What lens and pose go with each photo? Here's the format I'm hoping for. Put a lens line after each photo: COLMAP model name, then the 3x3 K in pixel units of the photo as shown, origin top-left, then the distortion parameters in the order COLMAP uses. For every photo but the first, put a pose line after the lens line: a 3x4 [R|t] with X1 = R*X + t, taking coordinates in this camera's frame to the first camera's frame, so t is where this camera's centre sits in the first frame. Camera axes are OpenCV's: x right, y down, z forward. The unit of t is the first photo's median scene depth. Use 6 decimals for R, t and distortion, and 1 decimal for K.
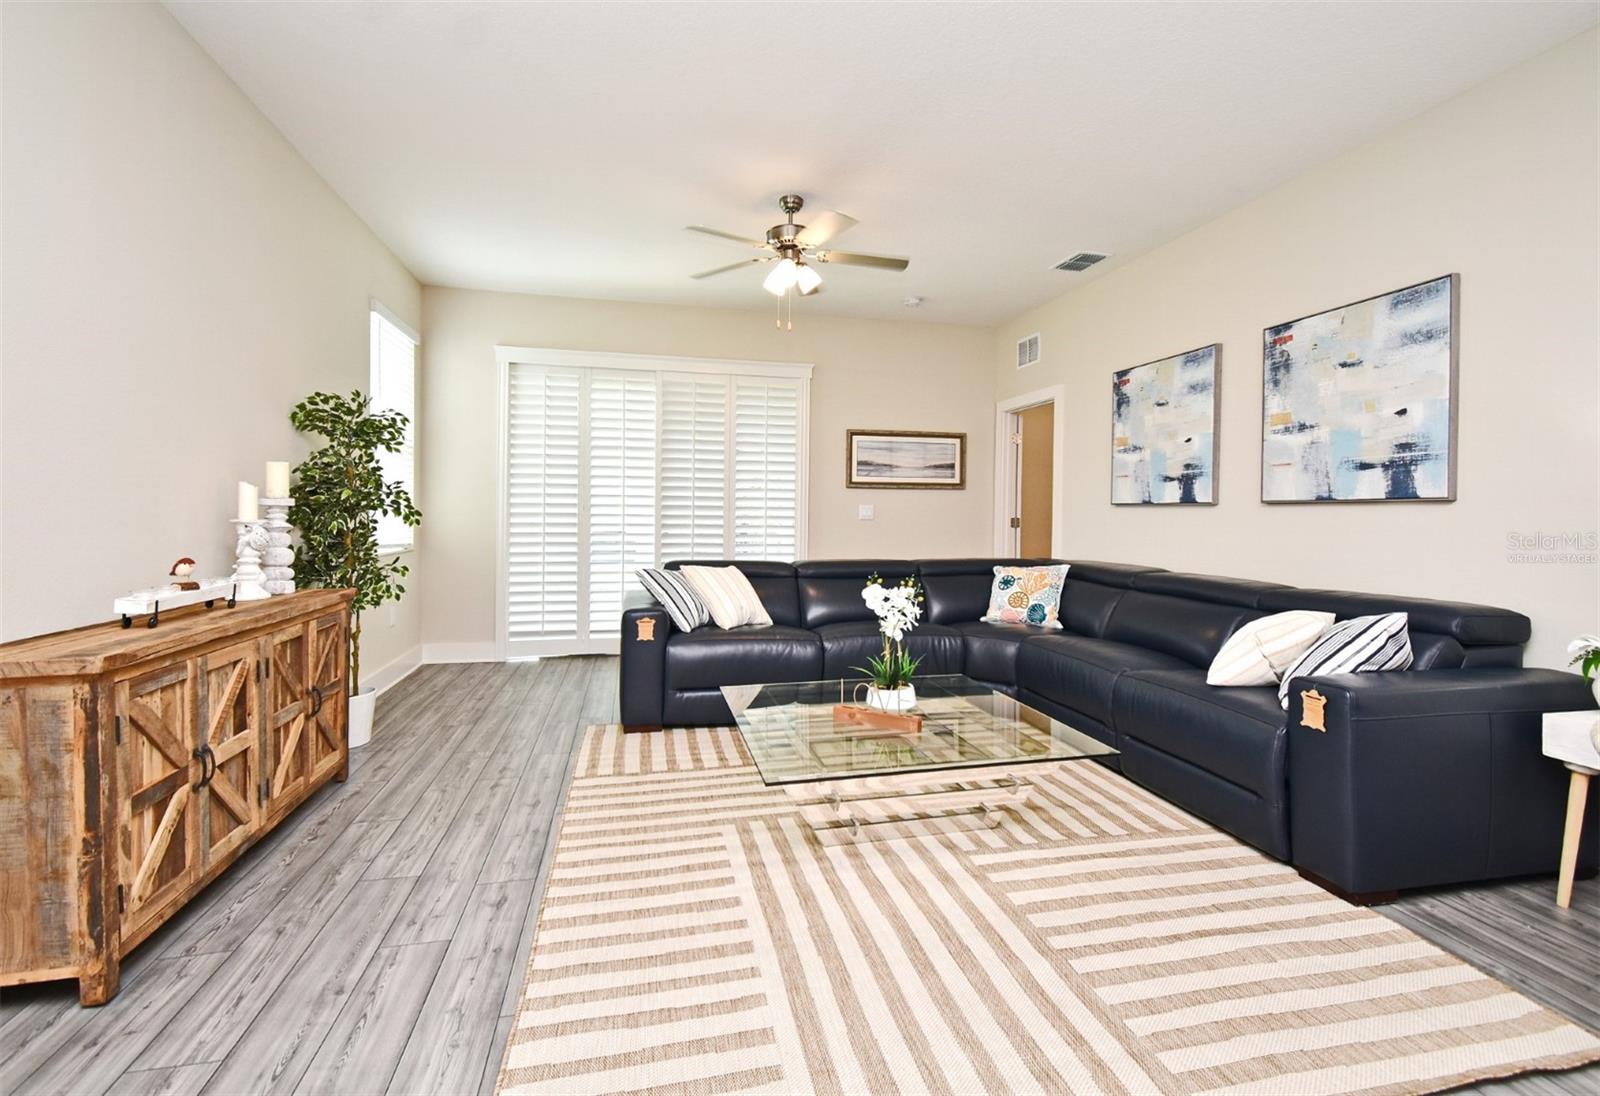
lens RADIAL K [[729.8, 0, 819.4], [0, 729.8, 523.2], [0, 0, 1]] dist [0.003568, 0.000482]
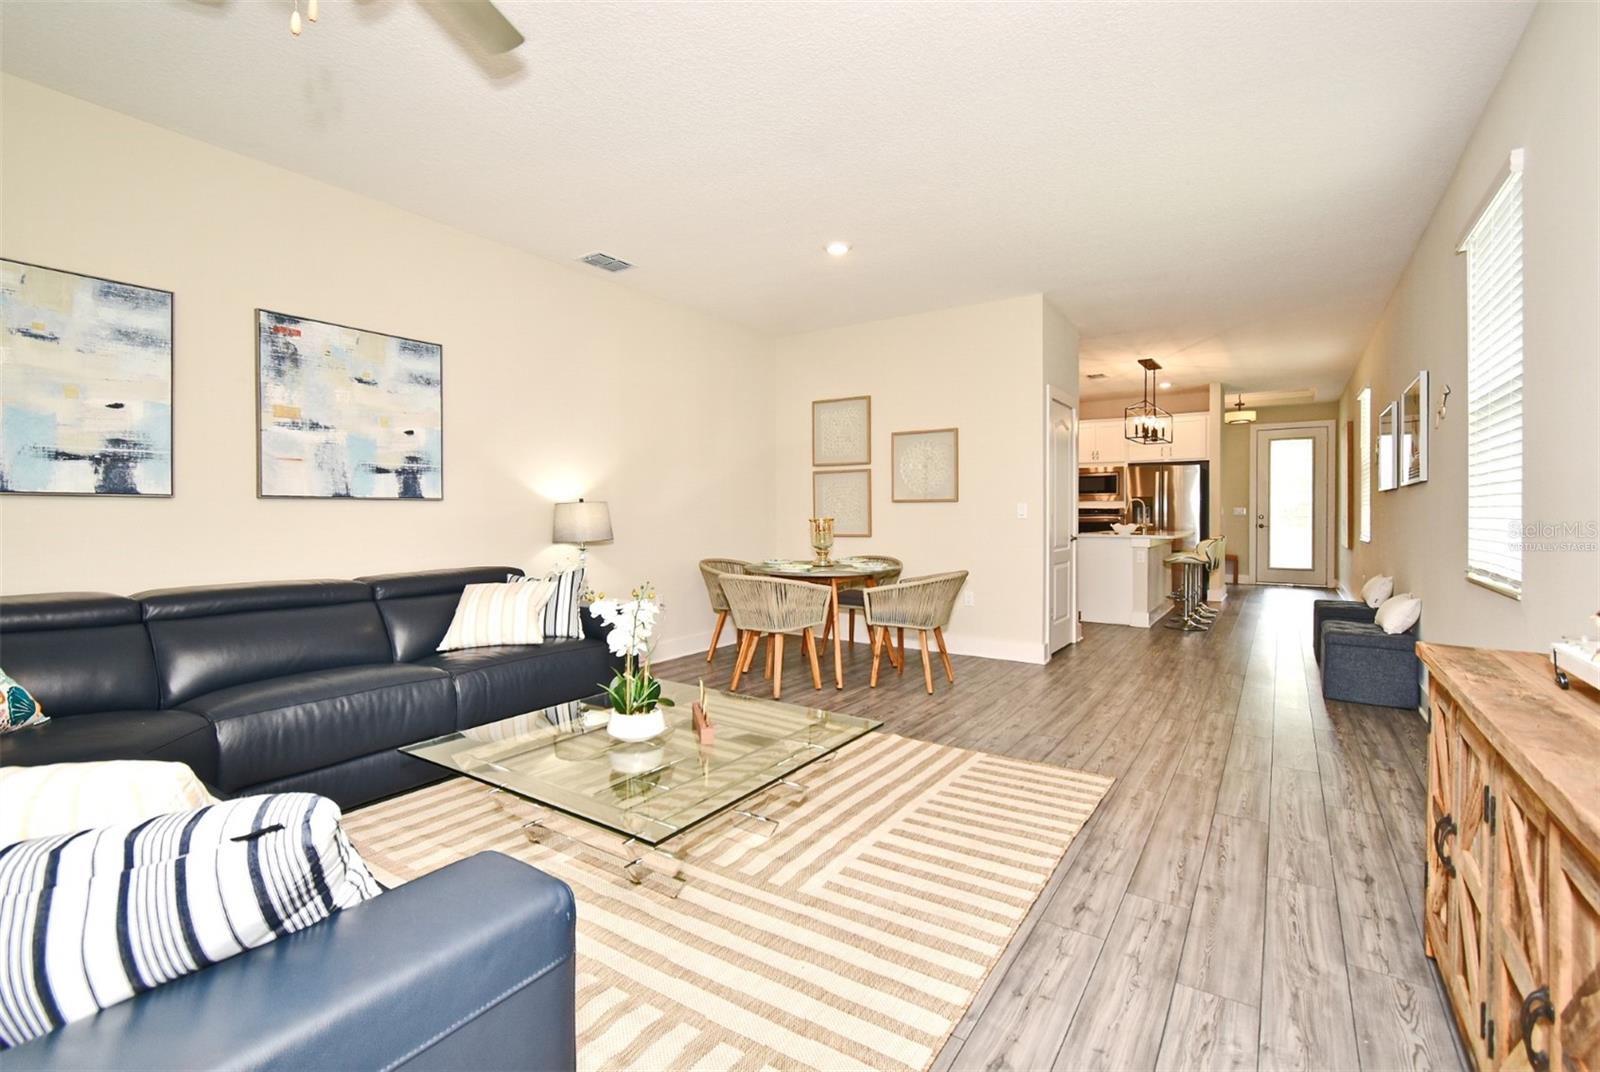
lens RADIAL K [[713.6, 0, 790.2], [0, 713.6, 513.0], [0, 0, 1]] dist [0.001039, 0.000079]
pose [[-0.661668, -0.008796, 0.749746, -0.565277], [0.004078, 0.999874, 0.015330, -0.021501], [-0.749786, 0.013200, -0.661549, 1.214421]]
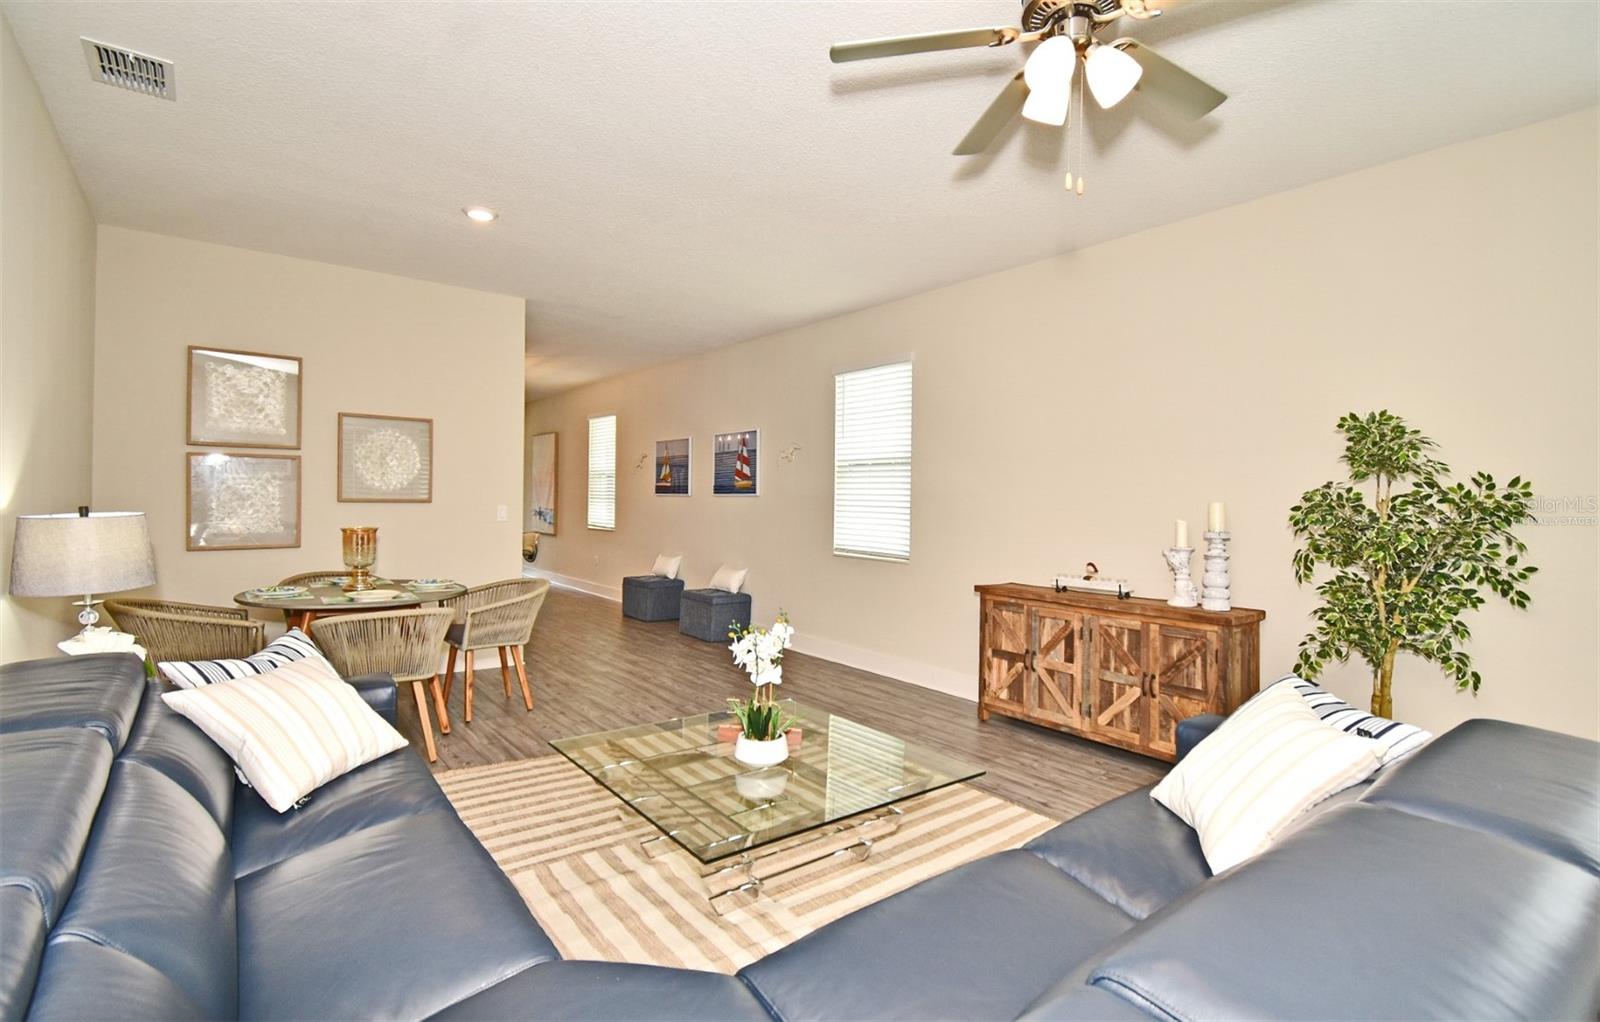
lens RADIAL K [[791.1, 0, 803.3], [0, 791.1, 485.4], [0, 0, 1]] dist [0.019393, 0.000283]
pose [[-0.904683, -0.035242, -0.424626, 0.435709], [-0.035130, 0.999350, -0.008094, -0.070258], [0.424635, 0.007595, -0.905333, 1.638791]]
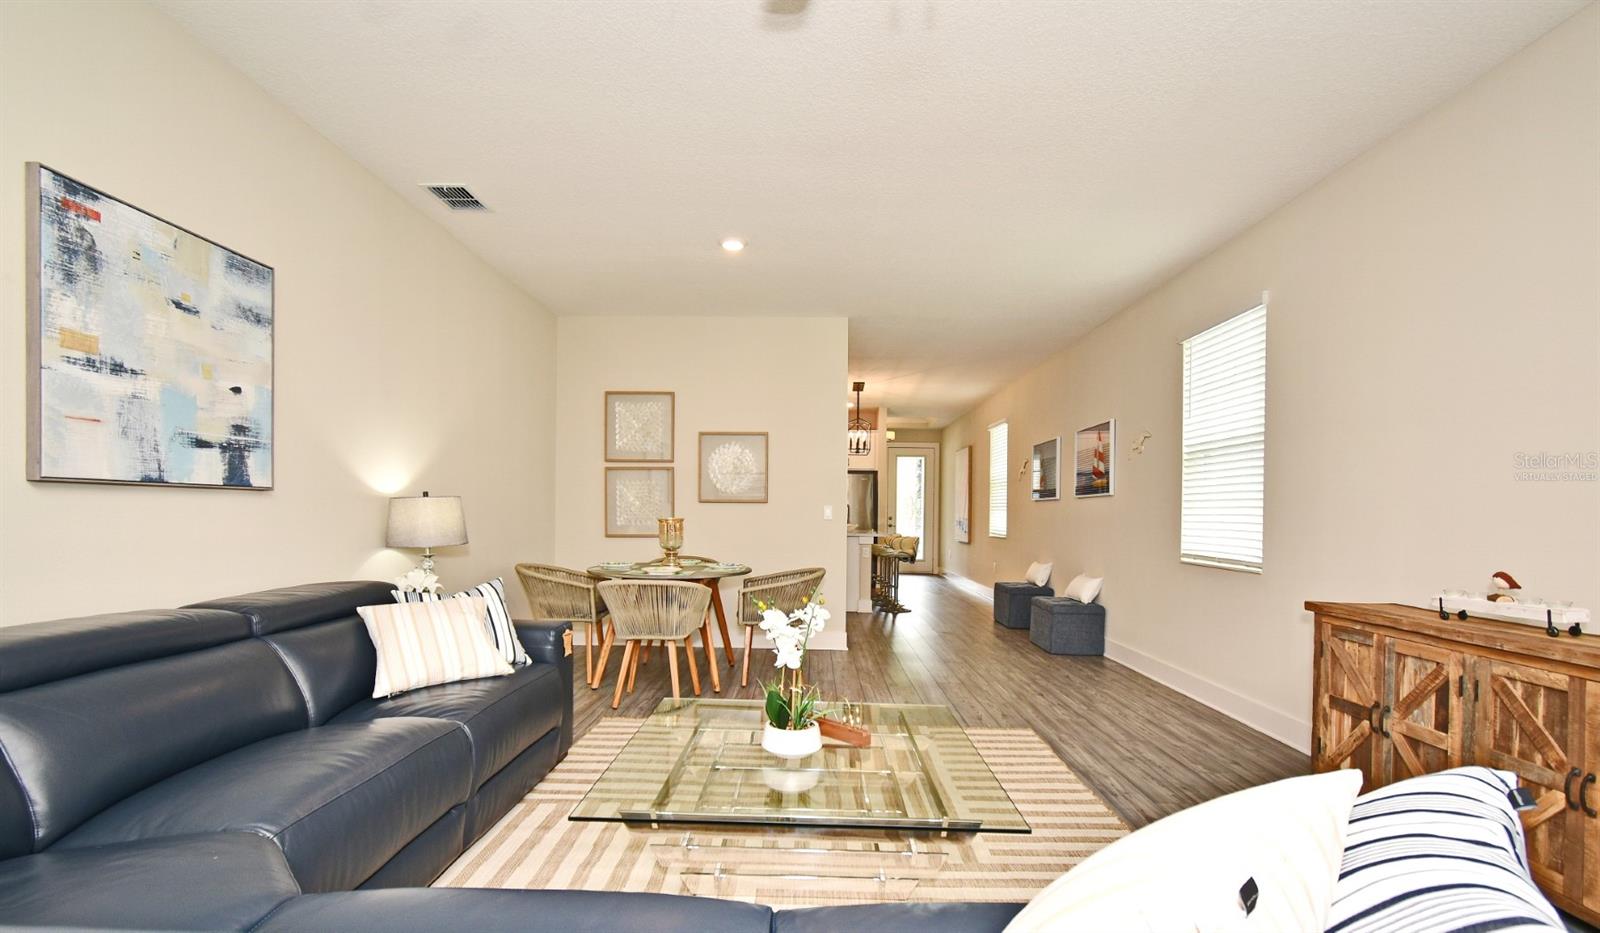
lens RADIAL K [[728.1, 0, 794.8], [0, 728.1, 517.6], [0, 0, 1]] dist [-0.002734, -0.000535]
pose [[-0.963007, -0.023355, 0.268464, -0.101127], [-0.018445, 0.999614, 0.020799, -0.023505], [-0.268846, 0.015078, -0.963065, 1.524357]]
